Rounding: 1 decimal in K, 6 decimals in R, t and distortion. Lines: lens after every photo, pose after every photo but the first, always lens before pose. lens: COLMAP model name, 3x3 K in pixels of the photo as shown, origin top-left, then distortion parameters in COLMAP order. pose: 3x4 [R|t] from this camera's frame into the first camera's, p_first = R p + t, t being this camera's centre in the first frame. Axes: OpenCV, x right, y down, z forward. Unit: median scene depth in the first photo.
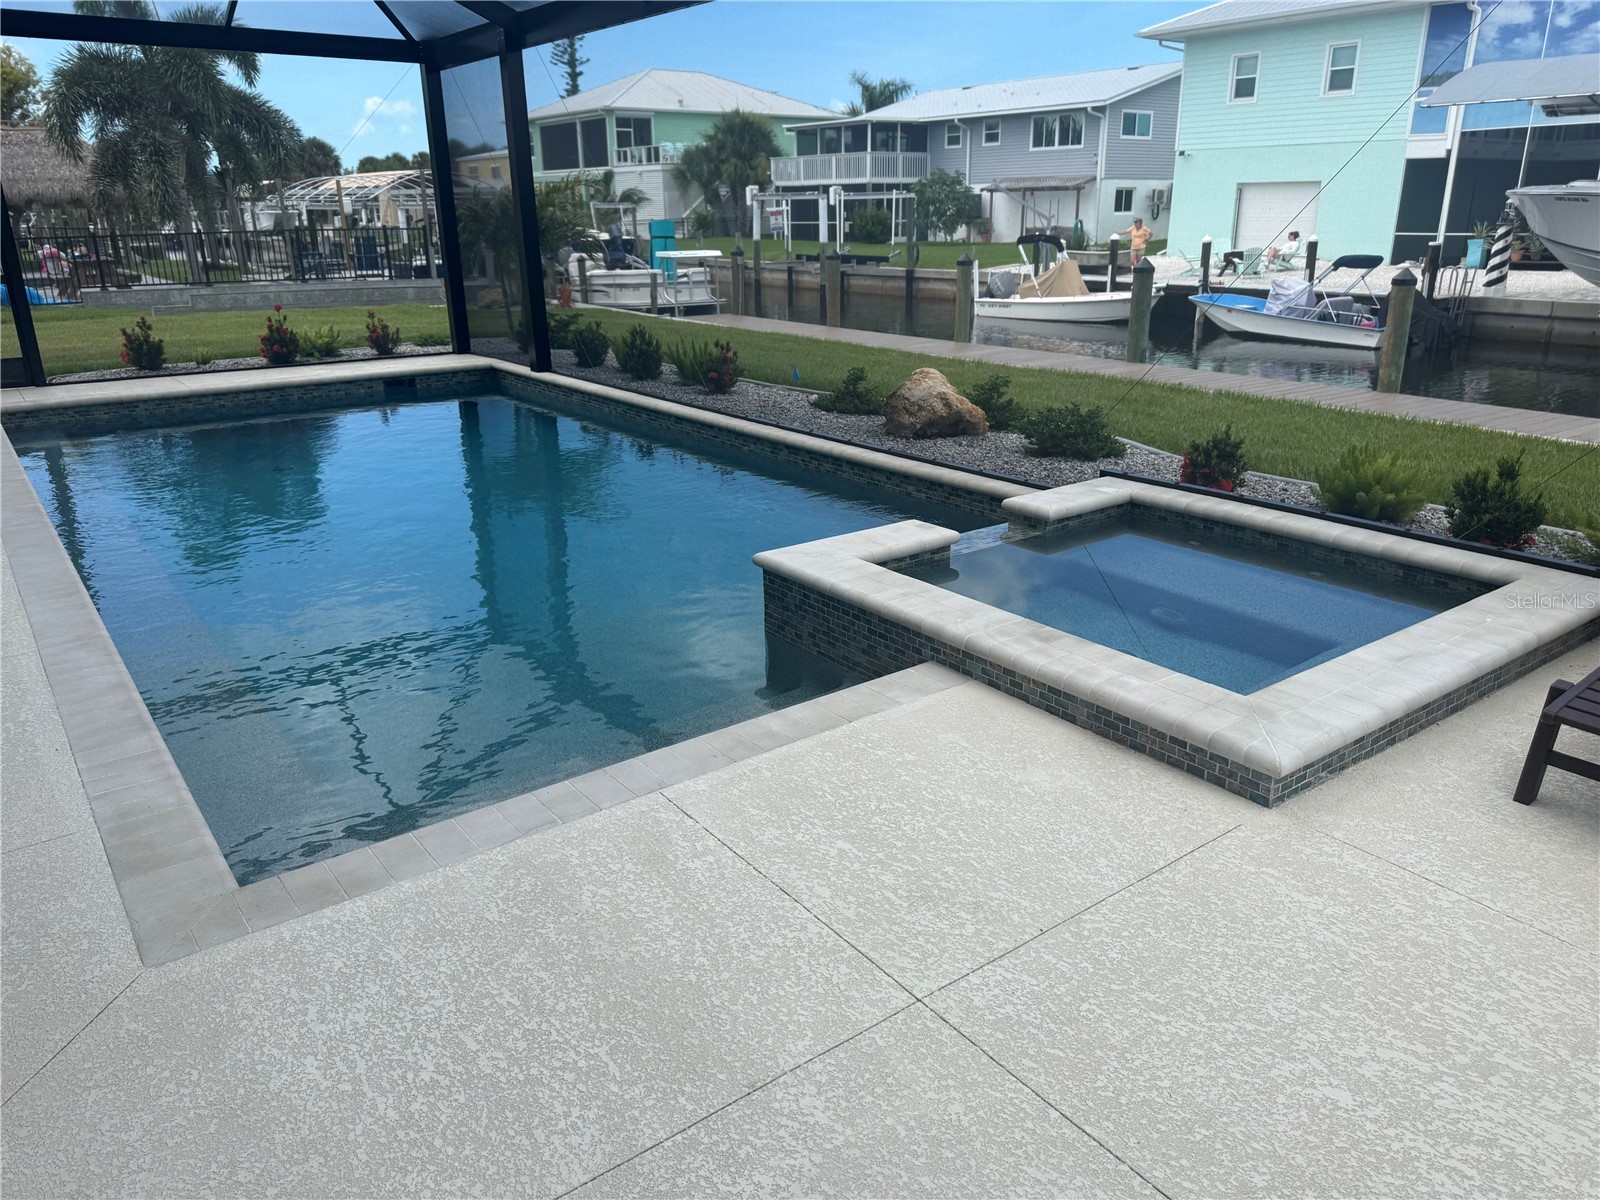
lens RADIAL K [[1144.4, 0, 799.3], [0, 1144.4, 602.6], [0, 0, 1]] dist [0.059394, -0.015846]
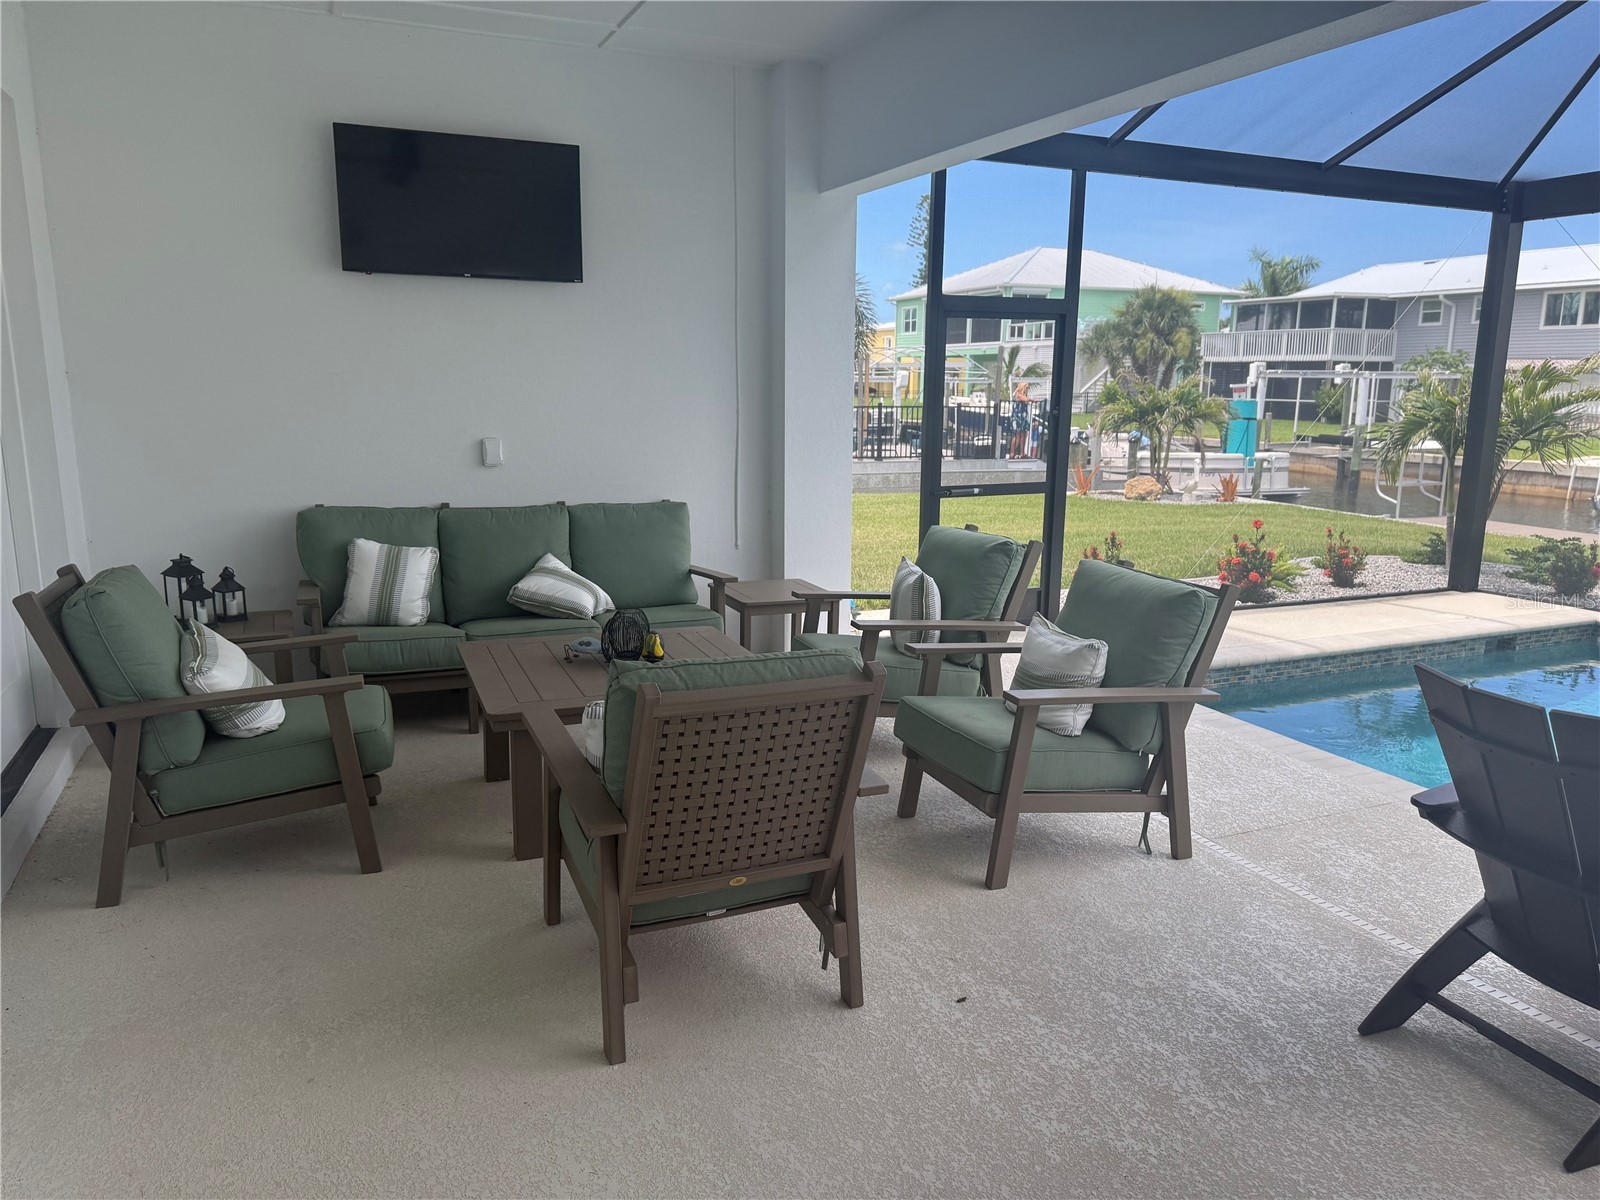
lens RADIAL K [[1144.4, 0, 803.6], [0, 1144.4, 594.0], [0, 0, 1]] dist [0.059394, -0.015846]
pose [[0.976489, 0.063227, -0.206087, -0.127851], [-0.091750, 0.987005, -0.131922, -0.017759], [0.195068, 0.147729, 0.969600, 0.044514]]
